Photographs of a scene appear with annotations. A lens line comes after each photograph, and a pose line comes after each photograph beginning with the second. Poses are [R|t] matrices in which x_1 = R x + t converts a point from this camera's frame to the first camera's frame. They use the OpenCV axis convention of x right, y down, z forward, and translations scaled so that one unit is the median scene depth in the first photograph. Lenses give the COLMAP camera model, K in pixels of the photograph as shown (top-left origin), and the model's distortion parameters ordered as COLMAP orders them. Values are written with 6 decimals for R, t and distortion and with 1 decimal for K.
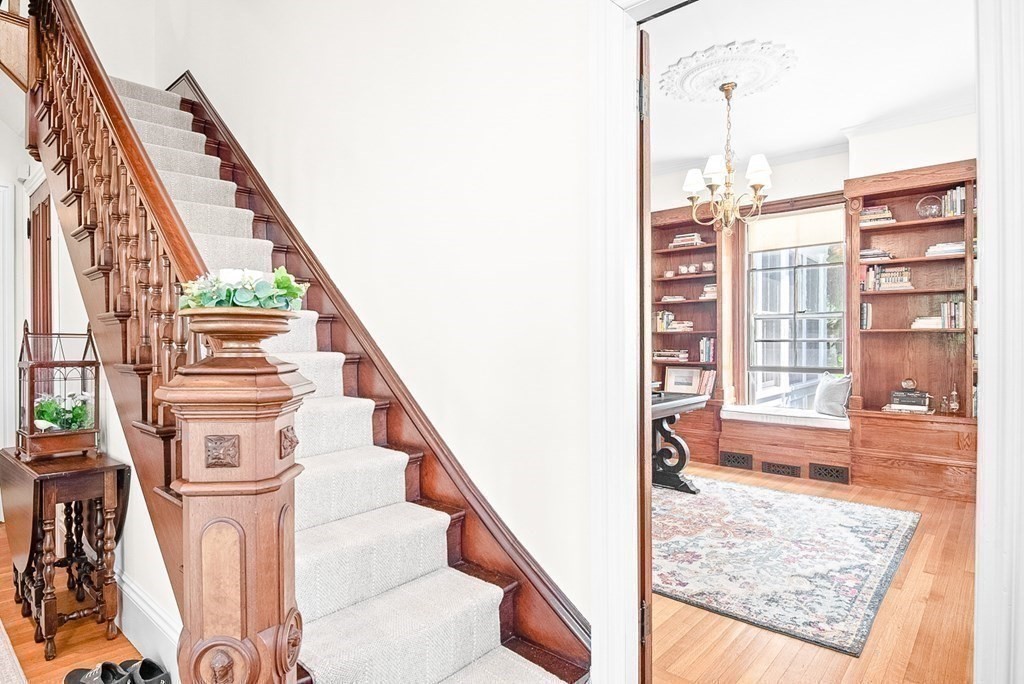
lens RADIAL K [[562.8, 0, 493.9], [0, 562.8, 348.3], [0, 0, 1]] dist [0.001150, -0.020000]
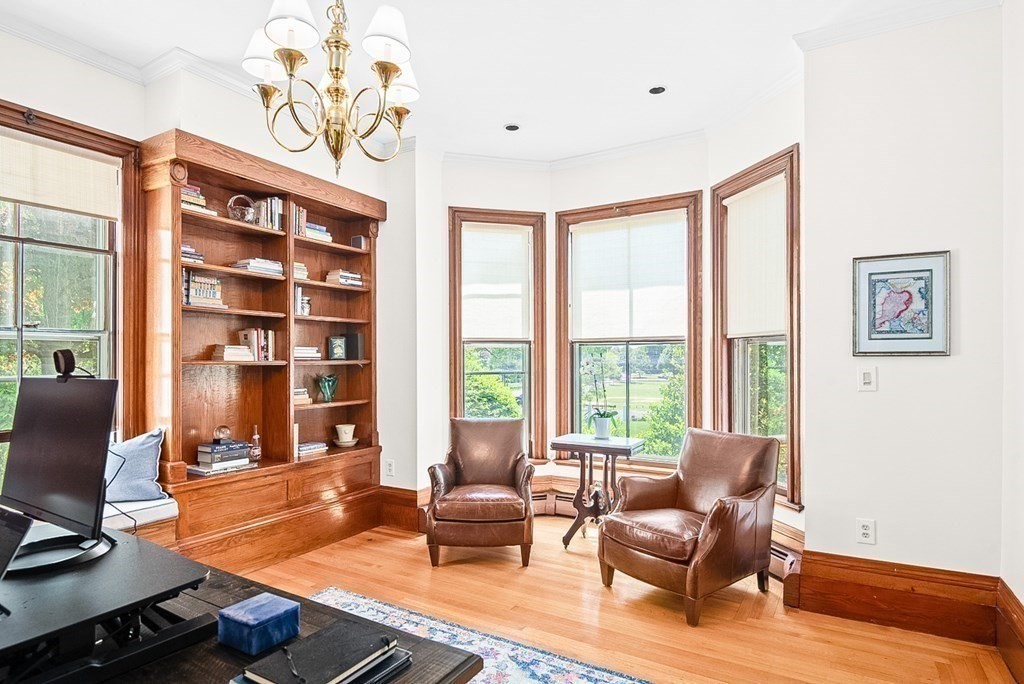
lens RADIAL K [[552.3, 0, 511.5], [0, 552.3, 363.1], [0, 0, 1]] dist [0.001725, 0.000342]
pose [[-0.207710, -0.003176, 0.978185, -0.072851], [0.015392, 0.999860, 0.006515, -0.029122], [-0.978069, 0.016410, -0.207632, 0.739708]]
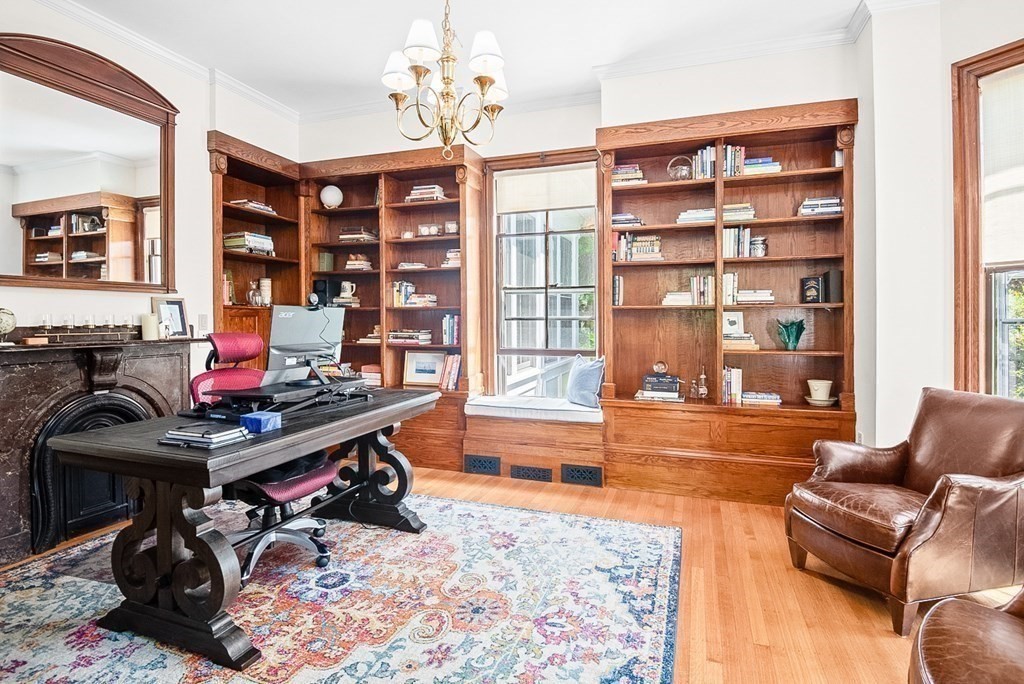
lens RADIAL K [[529.3, 0, 509.3], [0, 529.3, 322.5], [0, 0, 1]] dist [-0.000576, -0.000753]
pose [[0.919426, -0.001344, 0.393261, 0.184426], [0.003954, 0.999975, -0.005826, -0.003436], [-0.393244, 0.006911, 0.919408, 0.310237]]
